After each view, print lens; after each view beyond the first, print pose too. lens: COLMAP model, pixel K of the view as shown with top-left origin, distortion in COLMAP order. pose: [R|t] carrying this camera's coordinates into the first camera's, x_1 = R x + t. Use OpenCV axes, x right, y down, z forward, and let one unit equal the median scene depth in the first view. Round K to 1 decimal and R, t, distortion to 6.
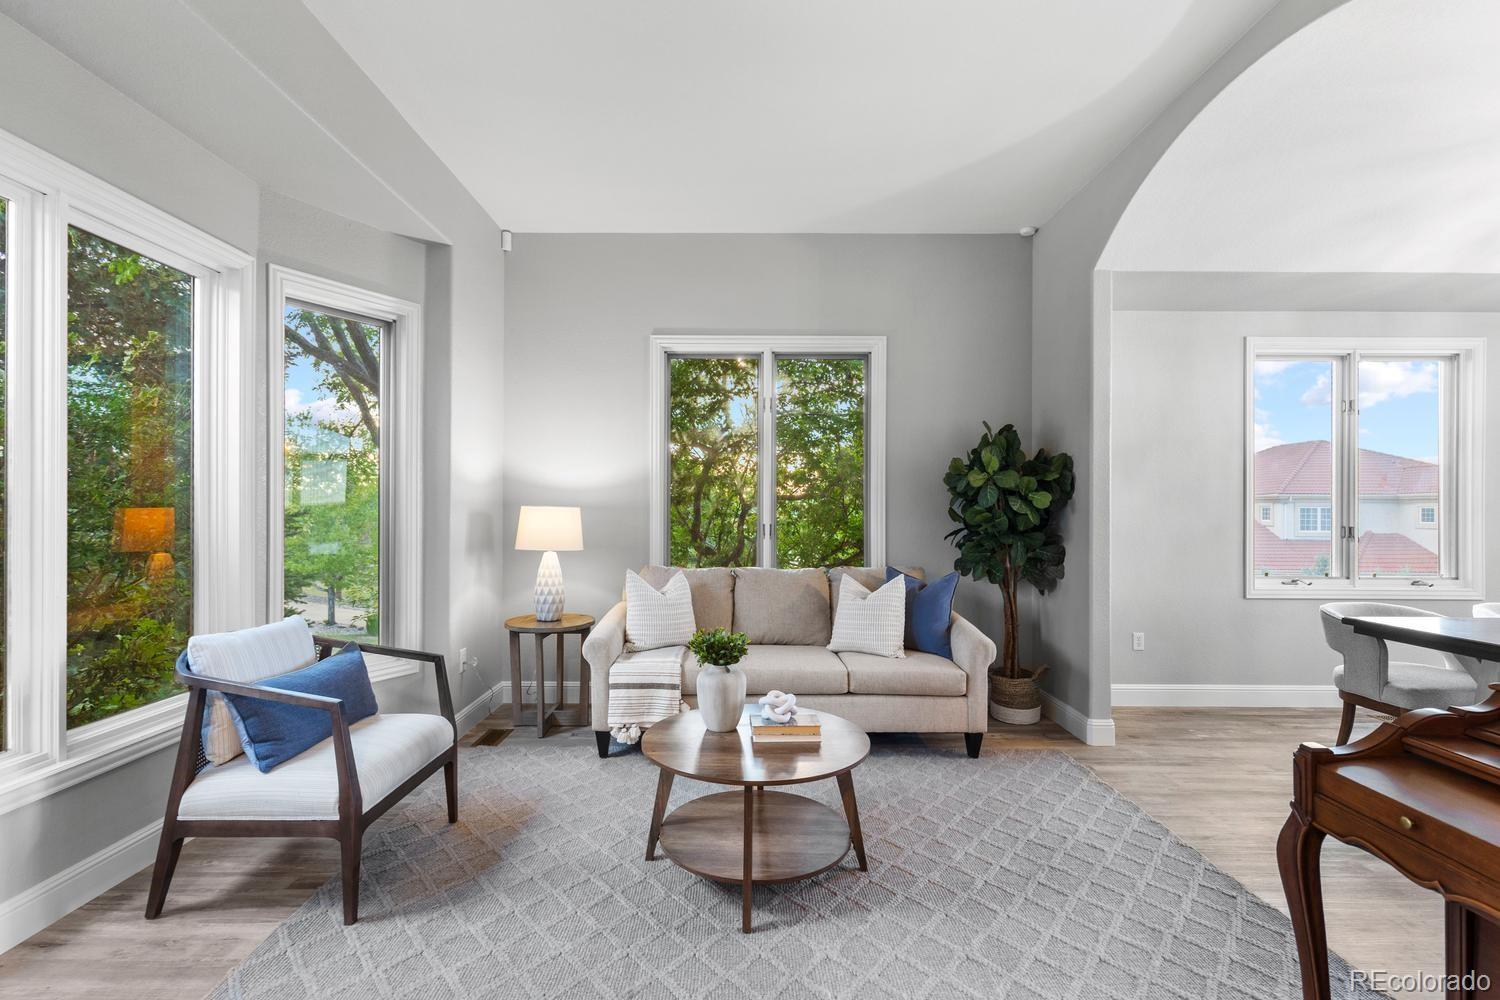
lens RADIAL K [[685.0, 0, 743.0], [0, 685.0, 504.2], [0, 0, 1]] dist [0.007066, 0.000313]
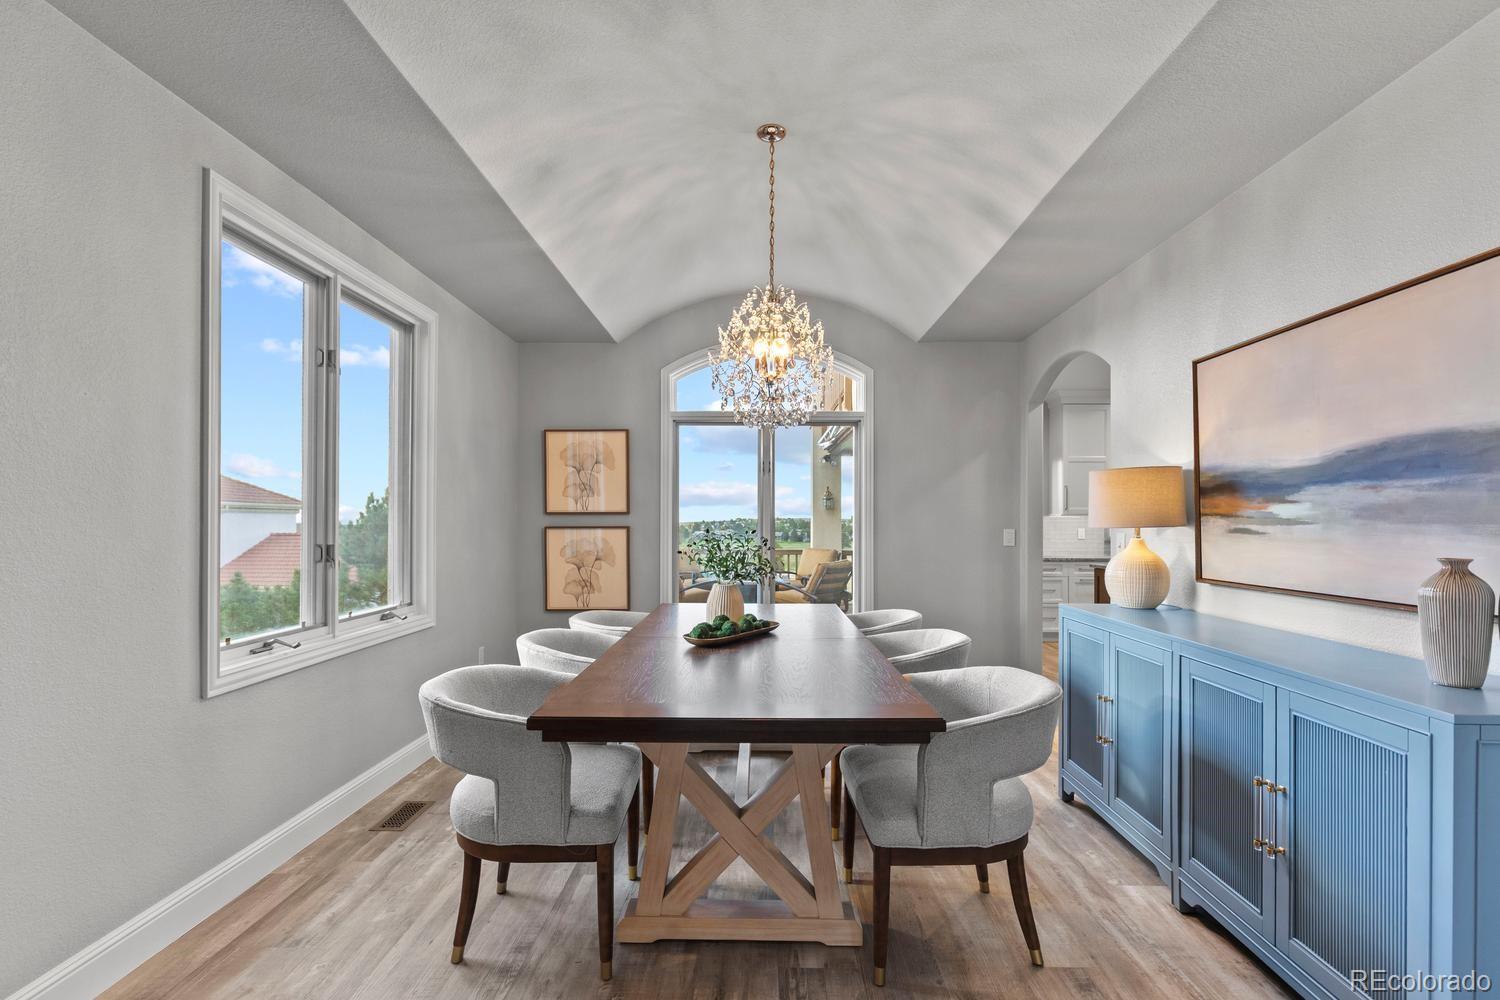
lens RADIAL K [[685.0, 0, 743.1], [0, 685.0, 515.8], [0, 0, 1]] dist [0.007066, 0.000313]
pose [[0.026105, 0.001129, 0.999659, 0.245799], [-0.006458, 0.999979, -0.000960, 0.003429], [-0.999638, -0.006431, 0.026111, 0.599905]]
